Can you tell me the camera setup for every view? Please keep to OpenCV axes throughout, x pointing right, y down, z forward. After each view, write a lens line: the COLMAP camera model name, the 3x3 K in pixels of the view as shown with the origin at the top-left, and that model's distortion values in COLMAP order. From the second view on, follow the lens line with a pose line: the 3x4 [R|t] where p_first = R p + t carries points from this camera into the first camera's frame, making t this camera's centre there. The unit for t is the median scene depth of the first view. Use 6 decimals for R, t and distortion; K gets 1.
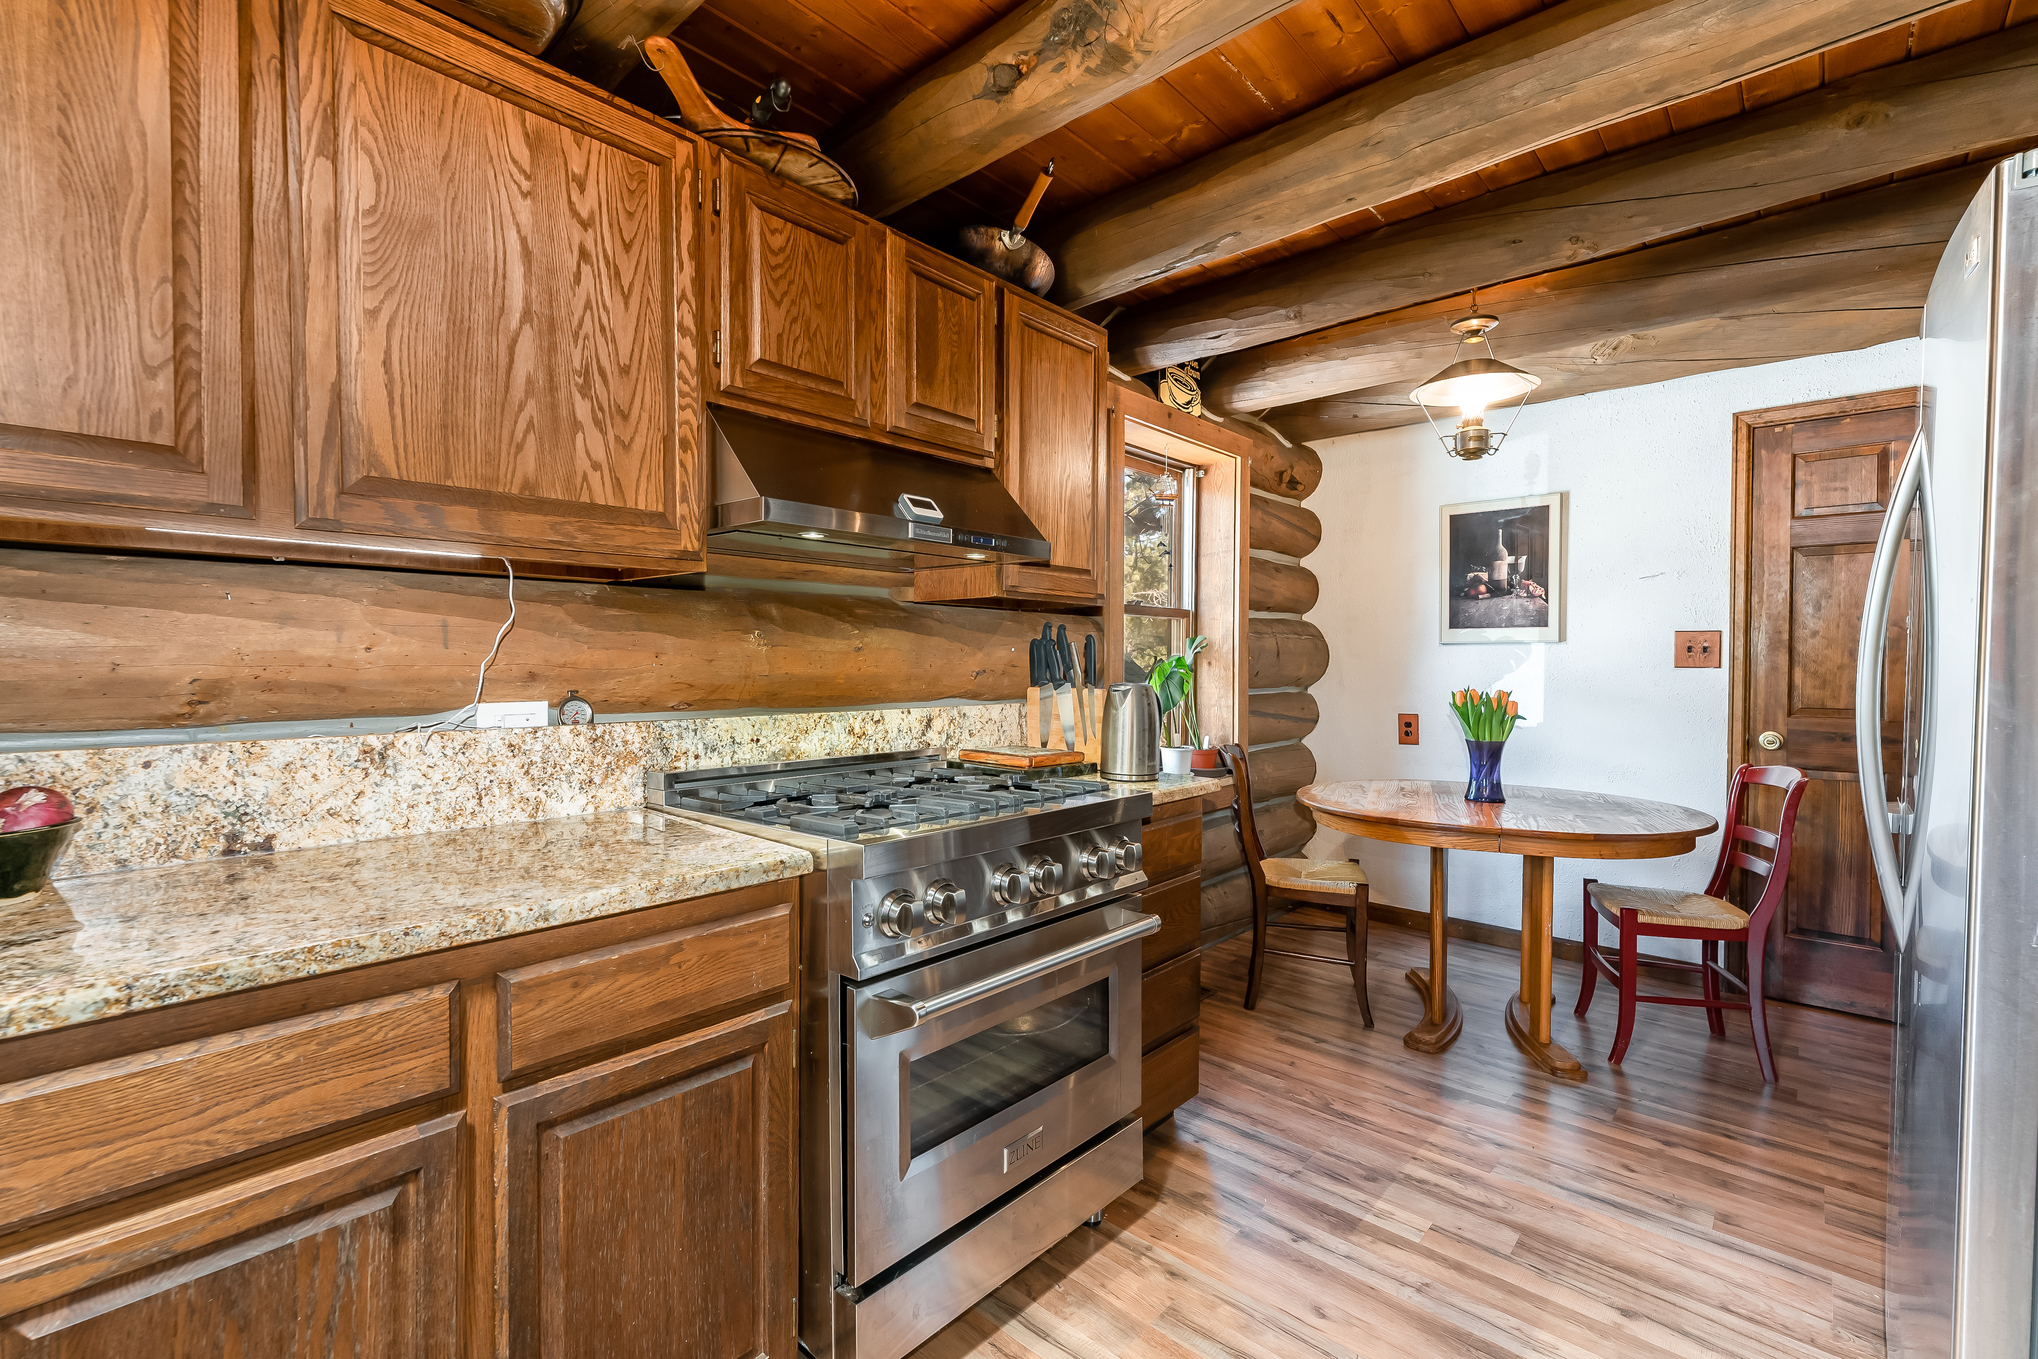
lens RADIAL K [[888.9, 0, 1022.4], [0, 888.9, 673.6], [0, 0, 1]] dist [0.001949, 0.000274]
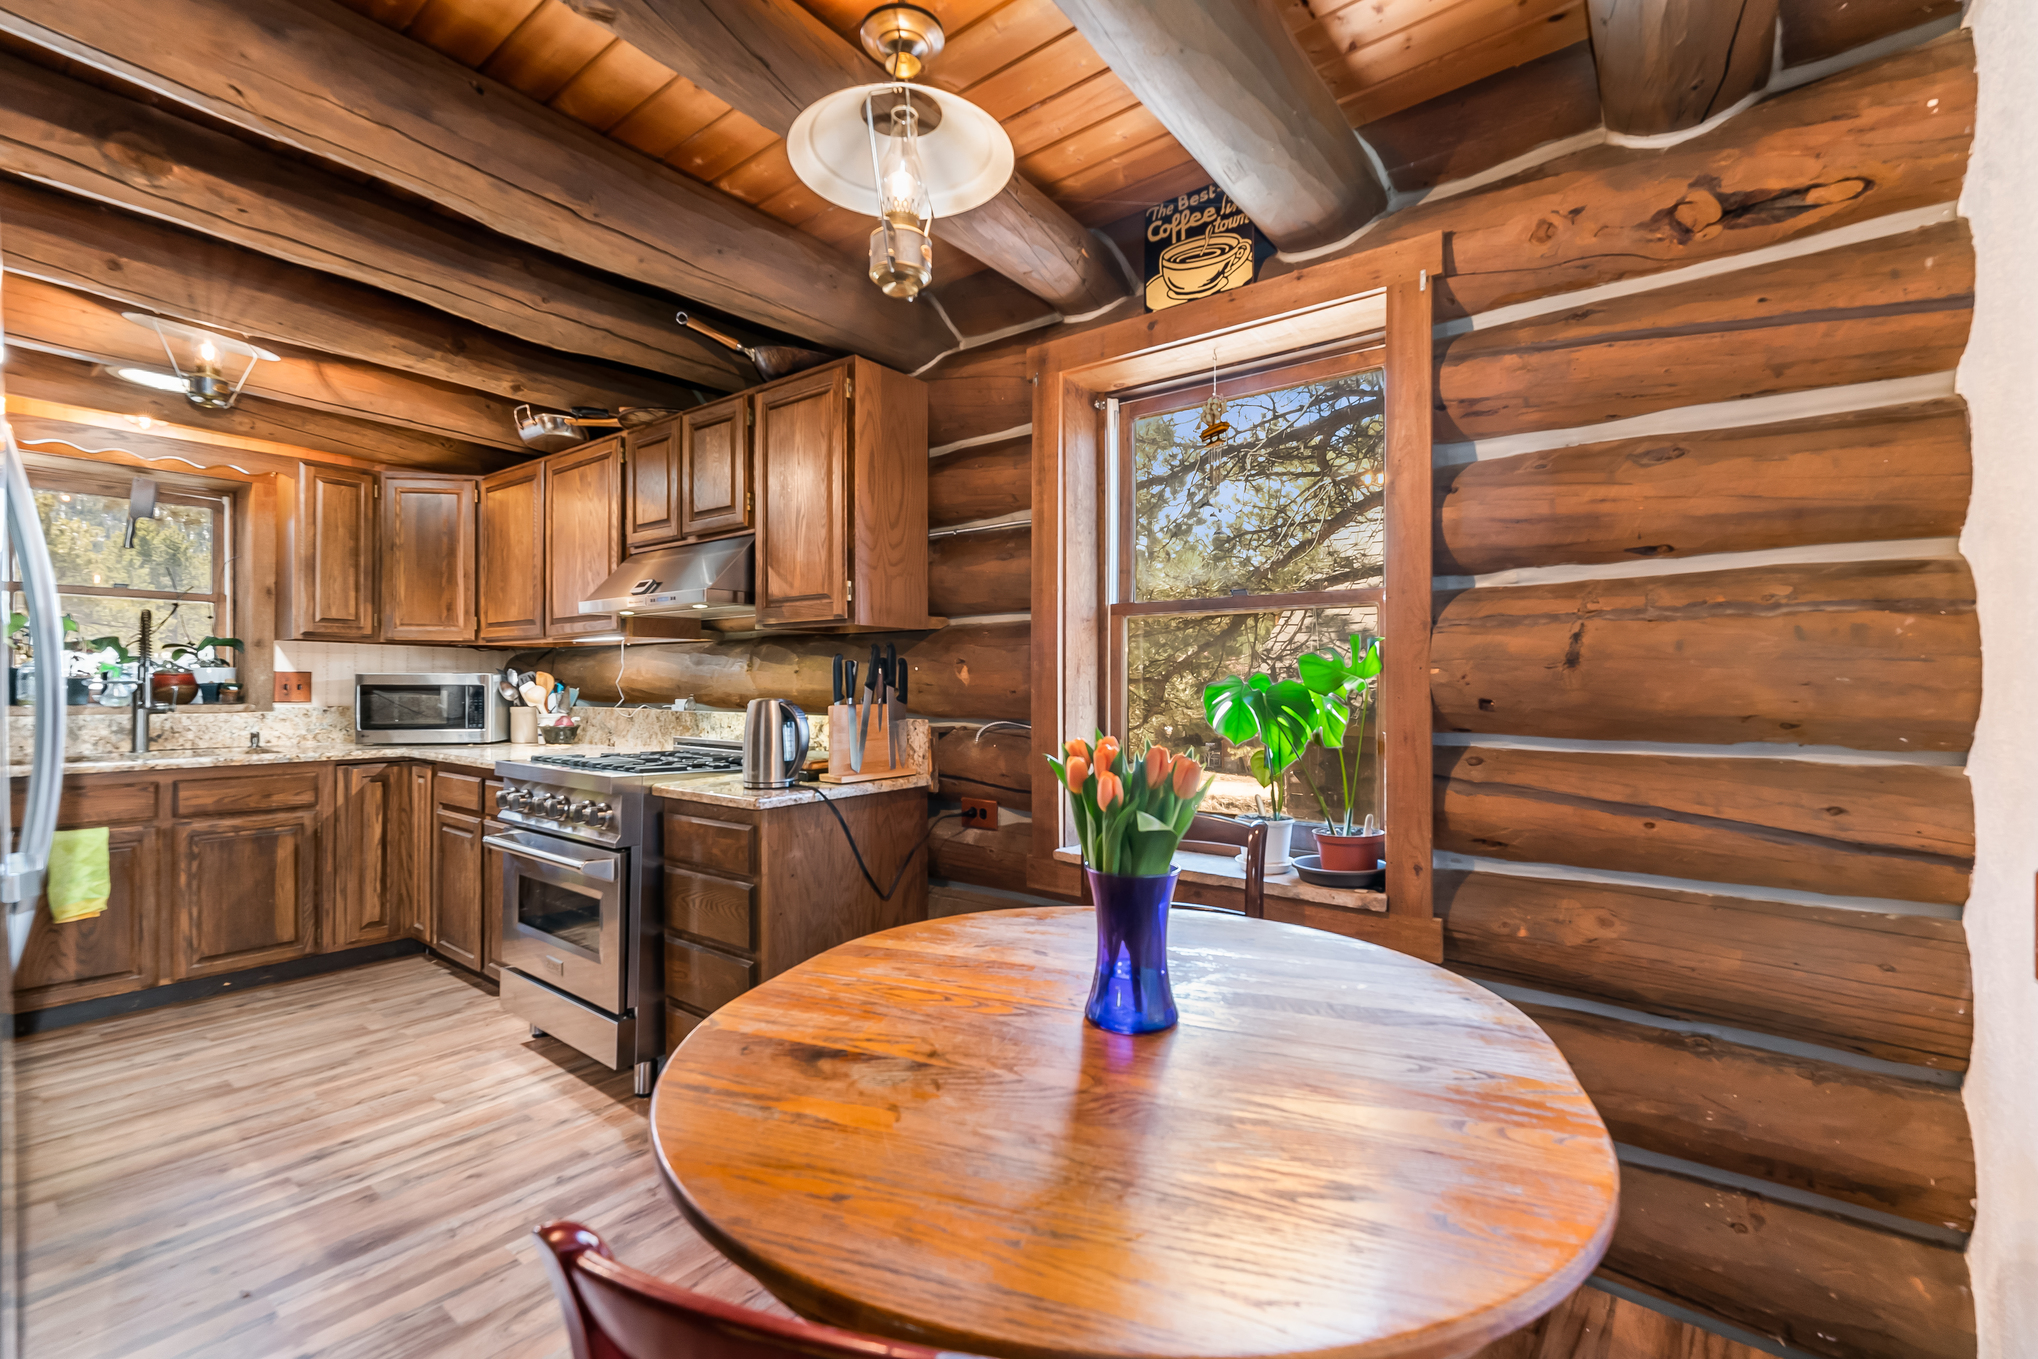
lens RADIAL K [[893.0, 0, 1019.0], [0, 893.0, 679.5], [0, 0, 1]] dist [-0.000513, 0.000068]
pose [[0.062863, -0.005505, -0.998007, 1.774117], [-0.015408, 0.999860, -0.006486, -0.015451], [0.997903, 0.015785, 0.062769, 1.781763]]
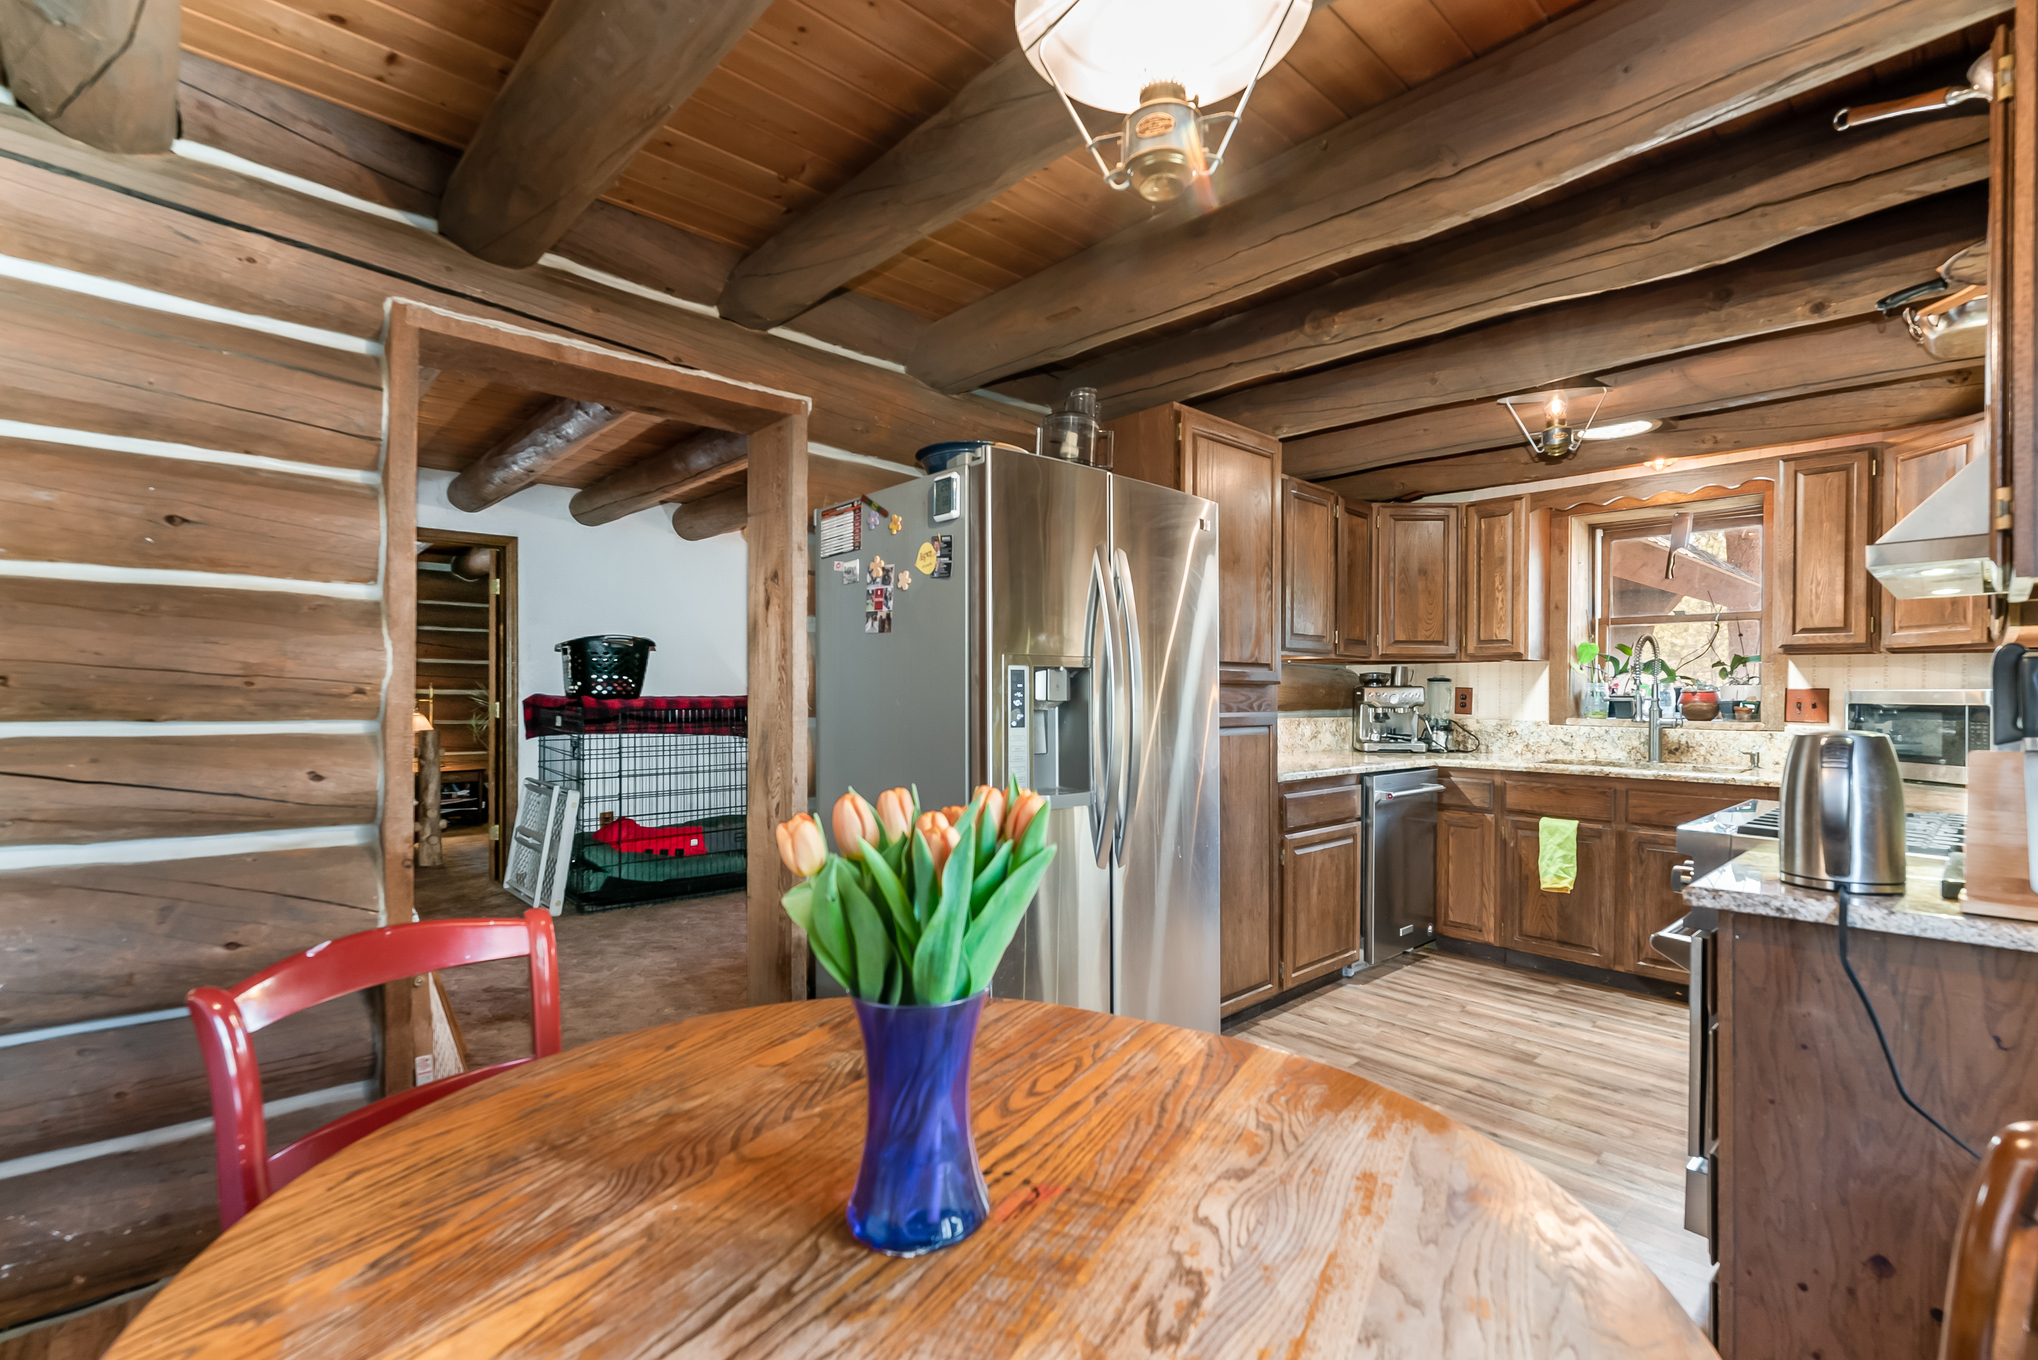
lens RADIAL K [[911.7, 0, 1017.8], [0, 911.7, 698.2], [0, 0, 1]] dist [0.007577, -0.000012]
pose [[-0.994502, -0.007669, 0.104435, 0.892867], [-0.005631, 0.999788, 0.019798, -0.033328], [-0.104565, 0.019101, -0.994335, 2.442705]]
